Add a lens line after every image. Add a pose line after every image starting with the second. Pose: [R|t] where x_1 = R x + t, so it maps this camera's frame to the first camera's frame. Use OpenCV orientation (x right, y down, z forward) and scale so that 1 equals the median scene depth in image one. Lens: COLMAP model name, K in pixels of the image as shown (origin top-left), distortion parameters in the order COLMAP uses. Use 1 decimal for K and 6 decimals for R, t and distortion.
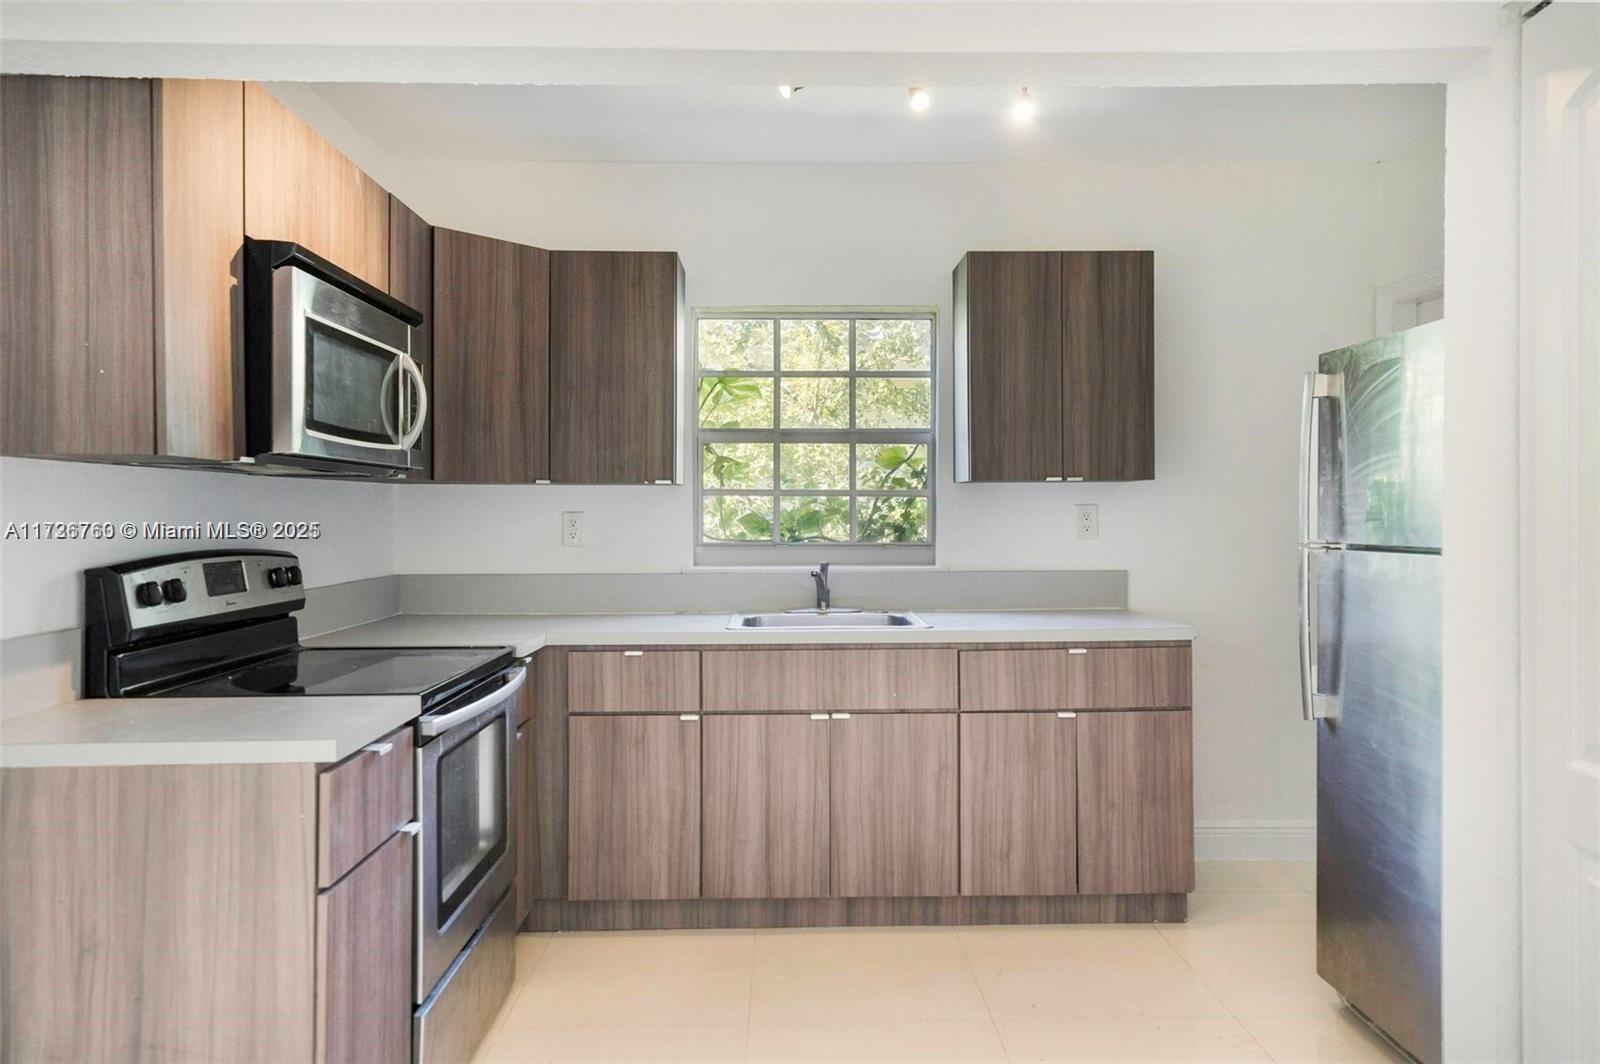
lens RADIAL K [[1051.2, 0, 801.6], [0, 1051.2, 485.5], [0, 0, 1]] dist [0.022895, 0.001661]
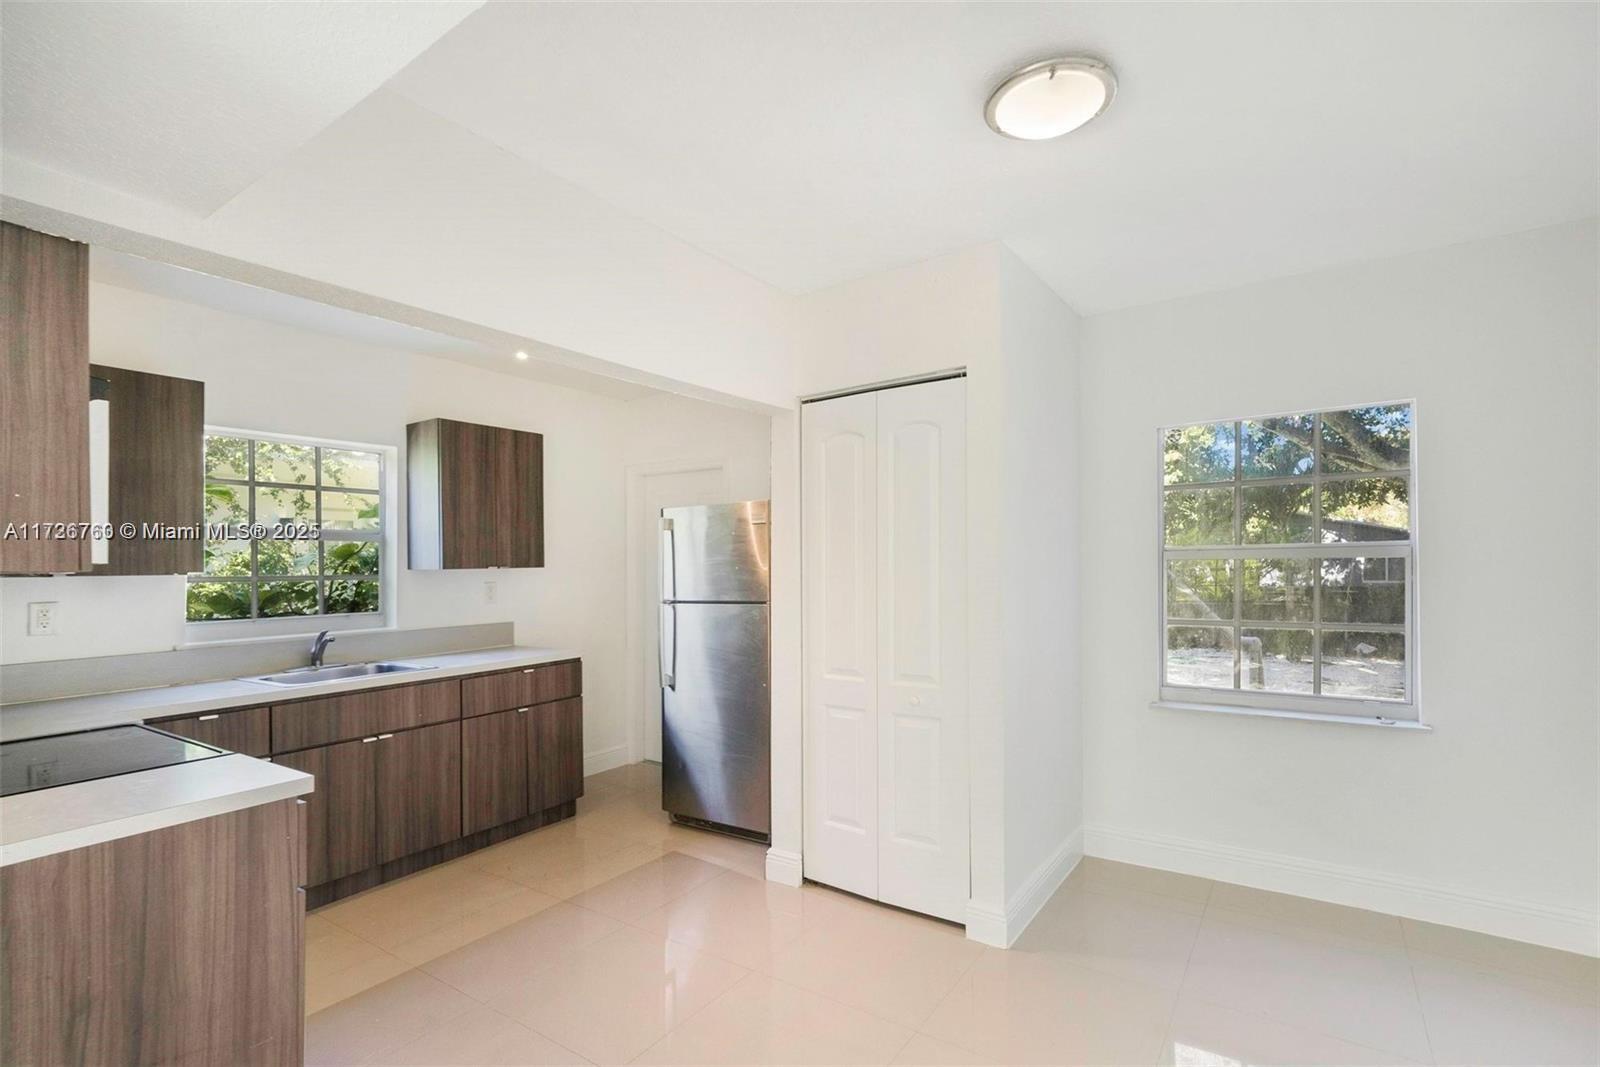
lens RADIAL K [[730.1, 0, 808.2], [0, 730.1, 533.7], [0, 0, 1]] dist [-0.032219, 0.012691]
pose [[0.582350, 0.025199, 0.812548, -0.427677], [0.001368, 0.999488, -0.031977, -0.023955], [-0.812937, 0.019733, 0.582017, -0.043273]]
